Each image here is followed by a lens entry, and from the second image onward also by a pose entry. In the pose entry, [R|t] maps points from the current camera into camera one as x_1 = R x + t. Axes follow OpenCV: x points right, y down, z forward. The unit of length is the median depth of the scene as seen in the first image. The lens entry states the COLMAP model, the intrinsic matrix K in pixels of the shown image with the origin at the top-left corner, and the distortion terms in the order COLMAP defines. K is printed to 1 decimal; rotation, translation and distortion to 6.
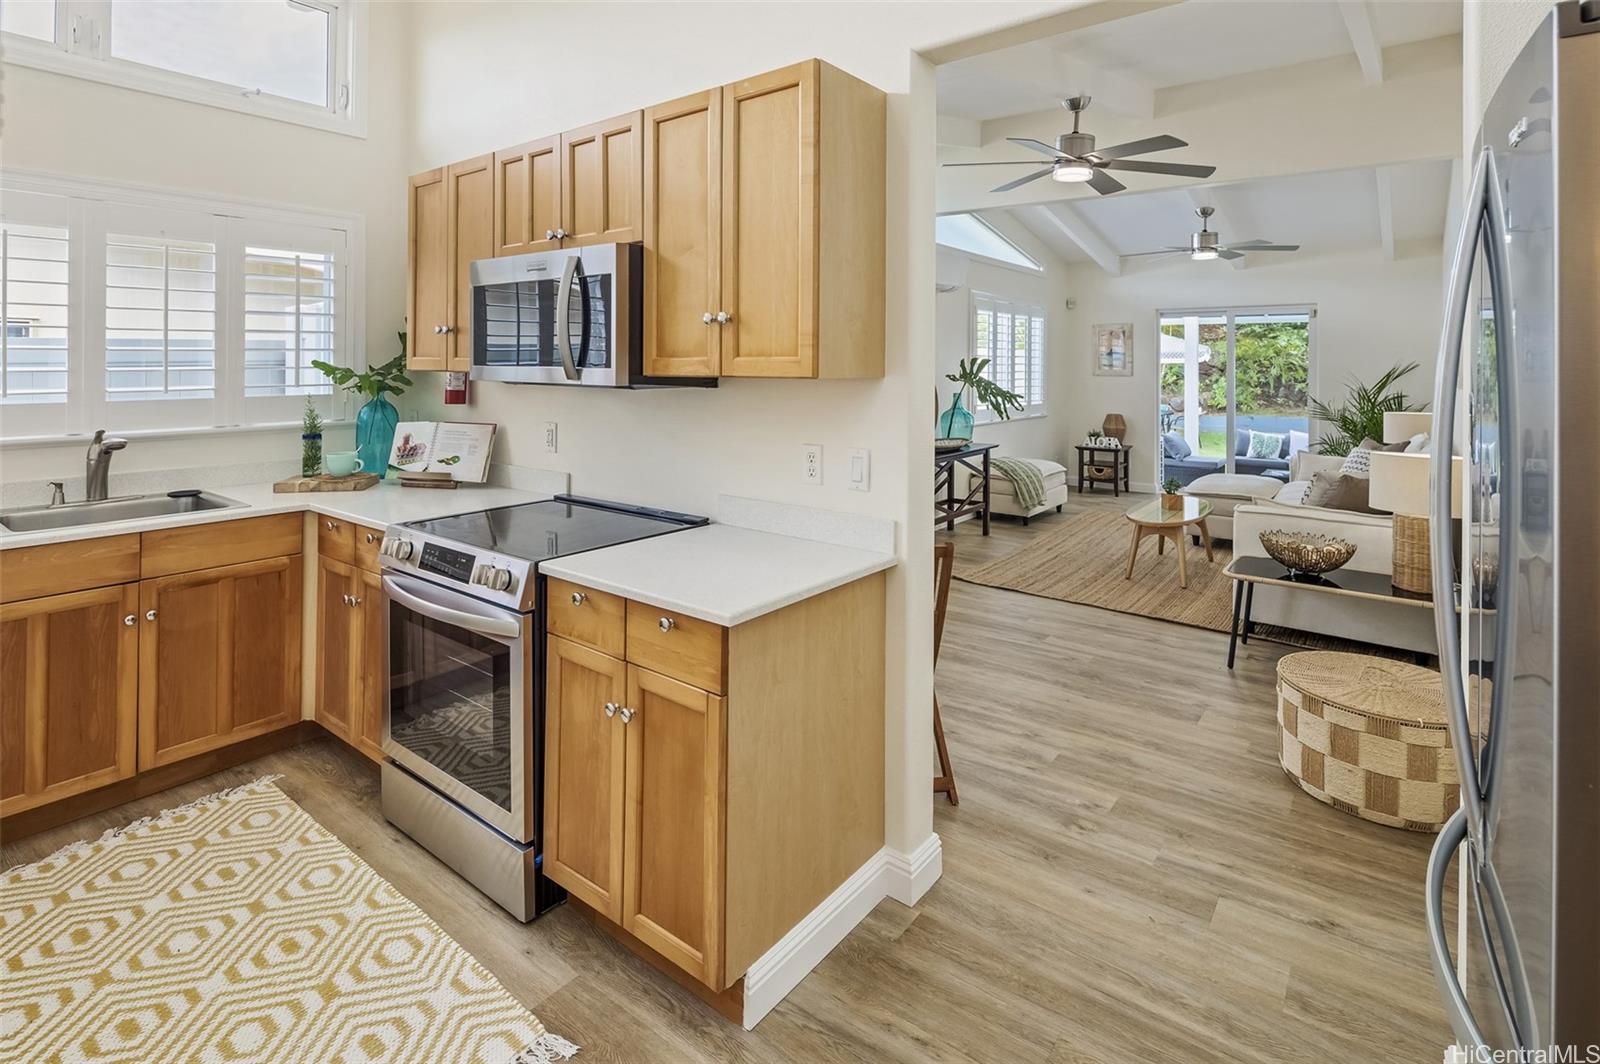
lens RADIAL K [[783.9, 0, 803.5], [0, 783.9, 356.5], [0, 0, 1]] dist [0.005888, -0.005496]
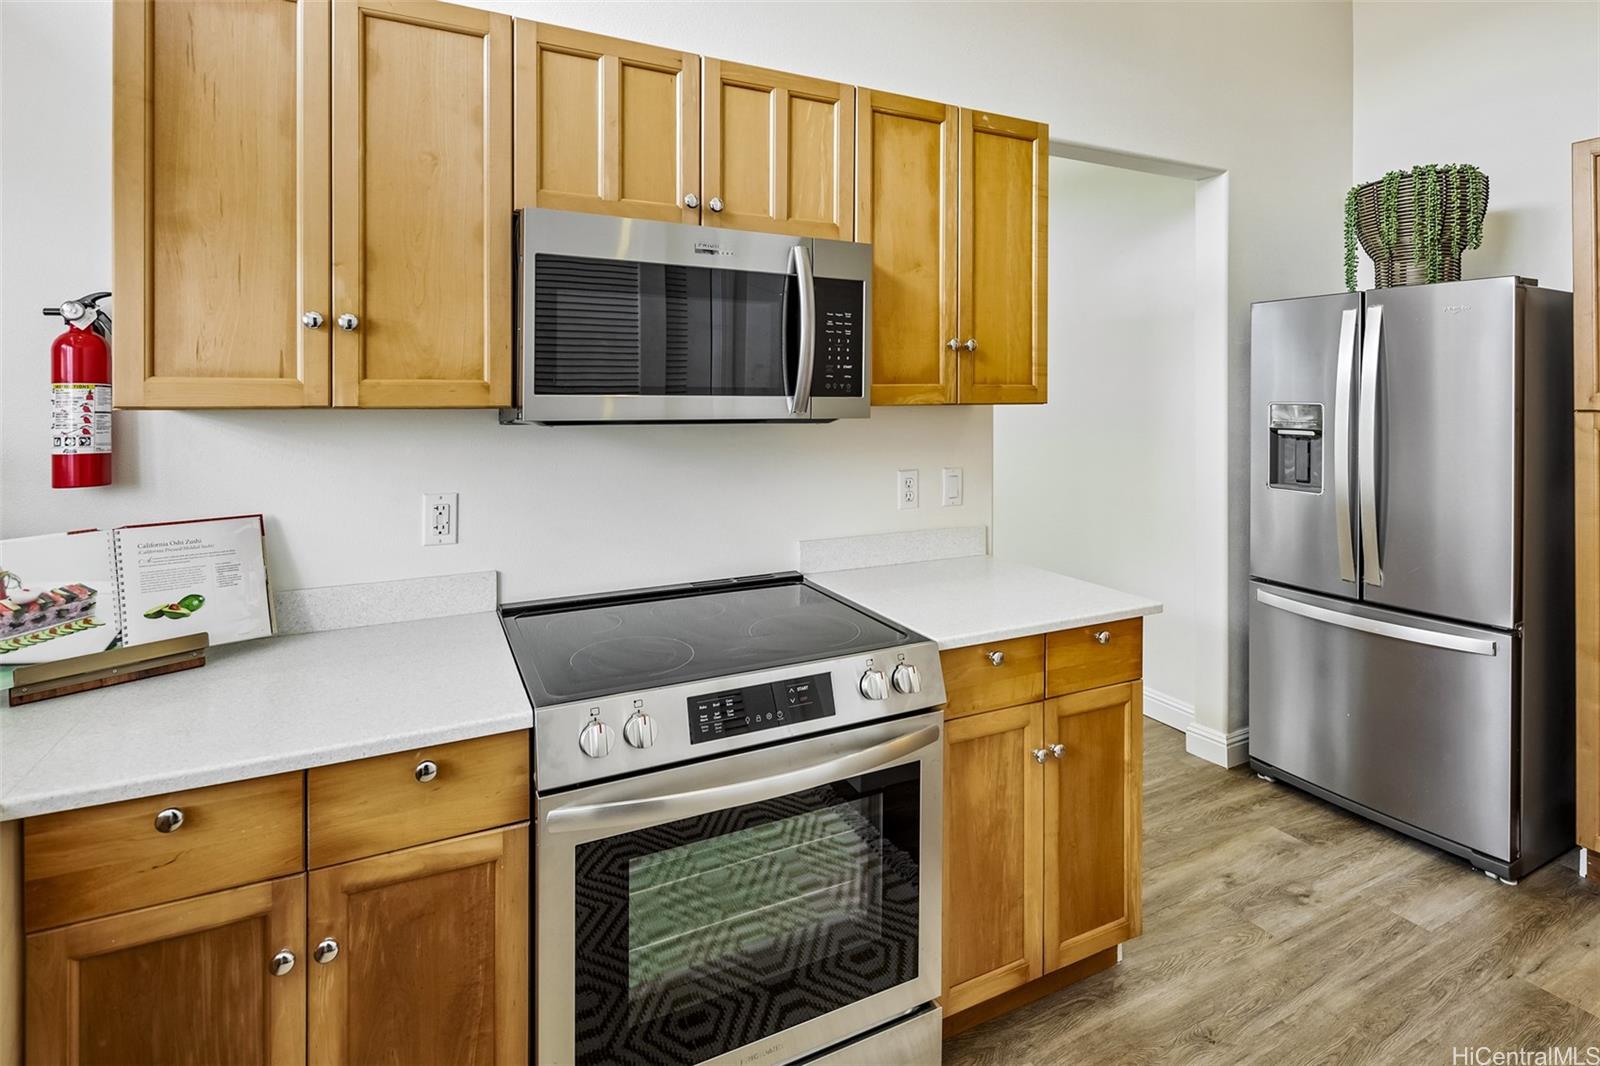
lens RADIAL K [[783.9, 0, 818.0], [0, 783.9, 393.9], [0, 0, 1]] dist [0.005888, -0.005496]
pose [[0.434766, -0.002308, 0.900541, -0.867884], [-0.006055, 0.999967, 0.005486, 0.006910], [-0.900523, -0.007838, 0.434737, 0.596152]]
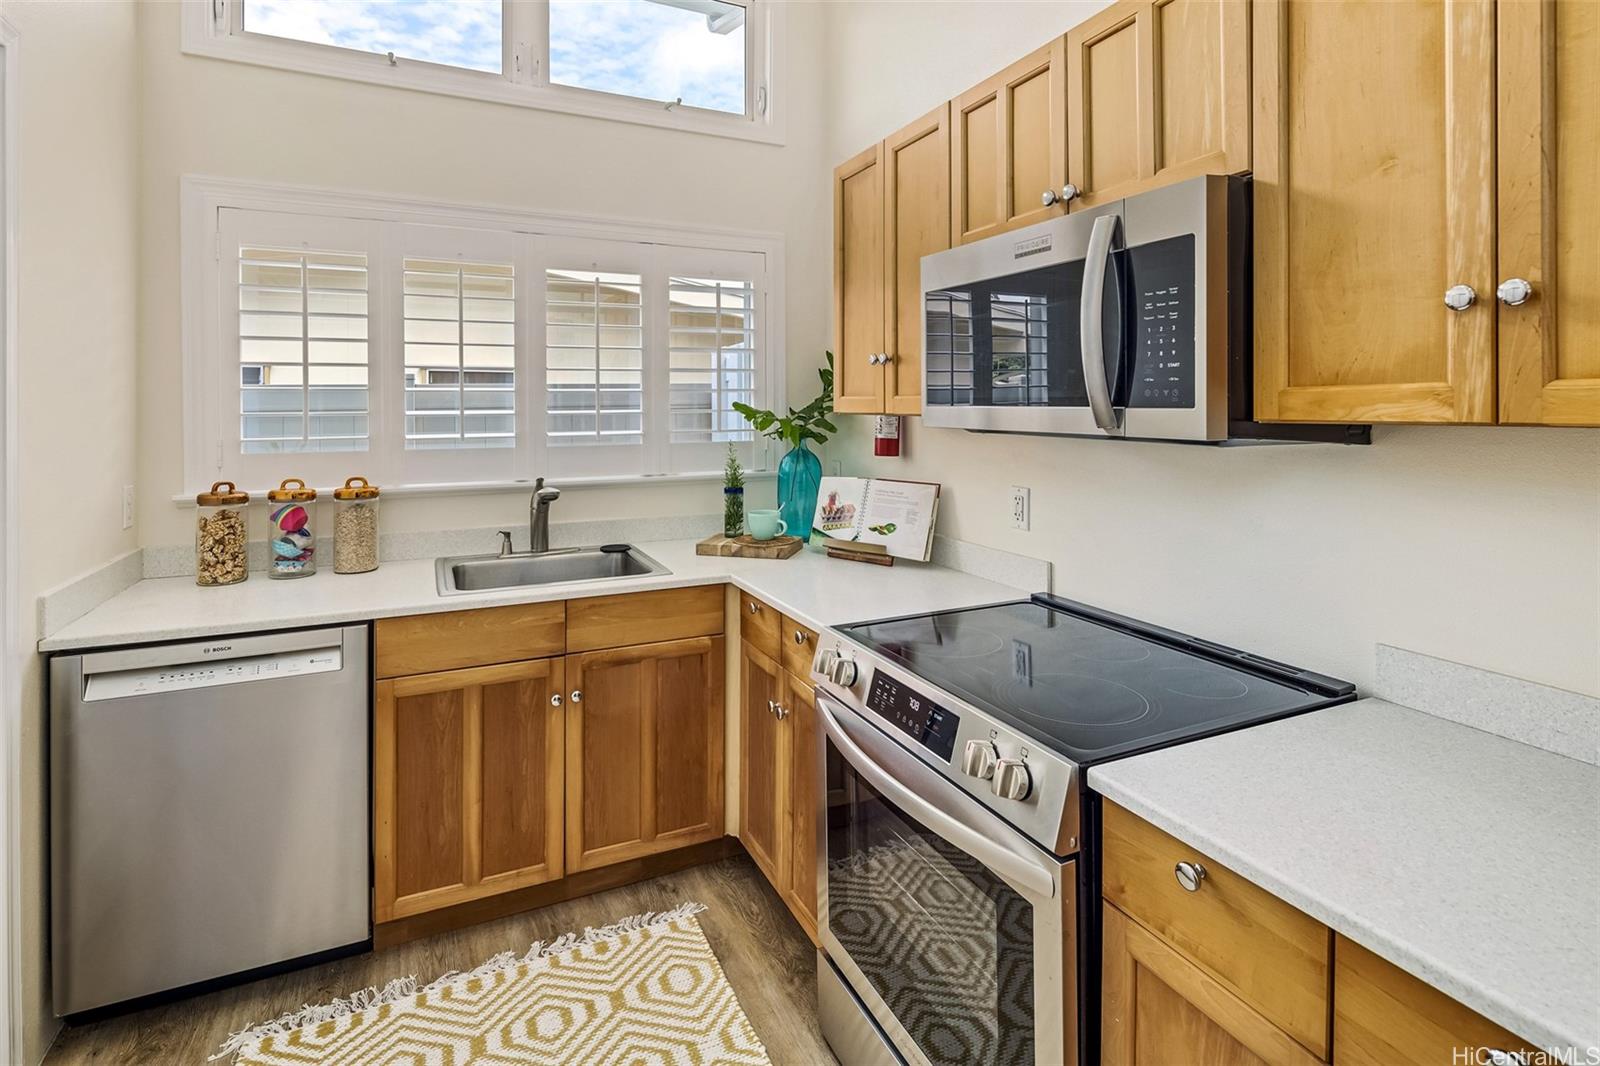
lens RADIAL K [[783.9, 0, 801.1], [0, 783.9, 408.6], [0, 0, 1]] dist [0.005888, -0.005496]
pose [[0.888081, -0.003599, -0.459673, -0.206408], [0.008111, 0.999936, 0.007840, 0.007720], [0.459615, -0.010691, 0.888054, 0.339528]]
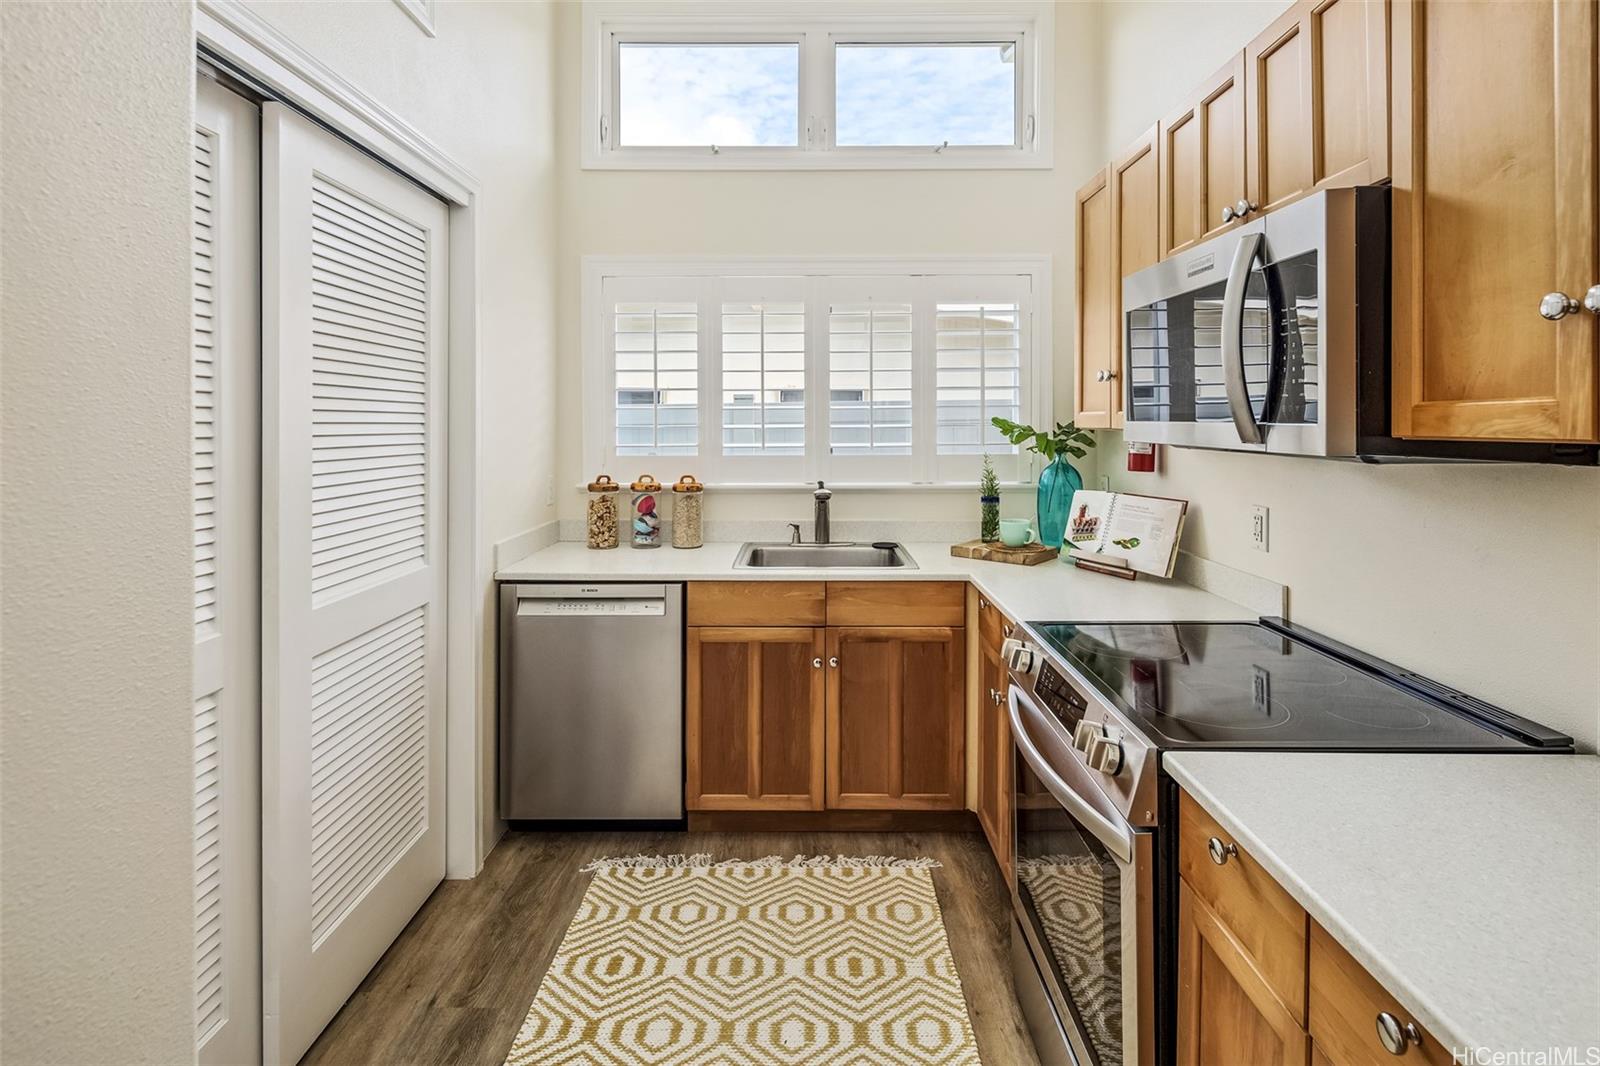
lens RADIAL K [[783.9, 0, 809.7], [0, 783.9, 426.3], [0, 0, 1]] dist [0.005888, -0.005496]
pose [[0.604966, 0.000920, -0.796251, -0.021559], [0.008462, 0.999935, 0.007585, 0.008484], [0.796206, -0.011327, 0.604919, 0.339197]]
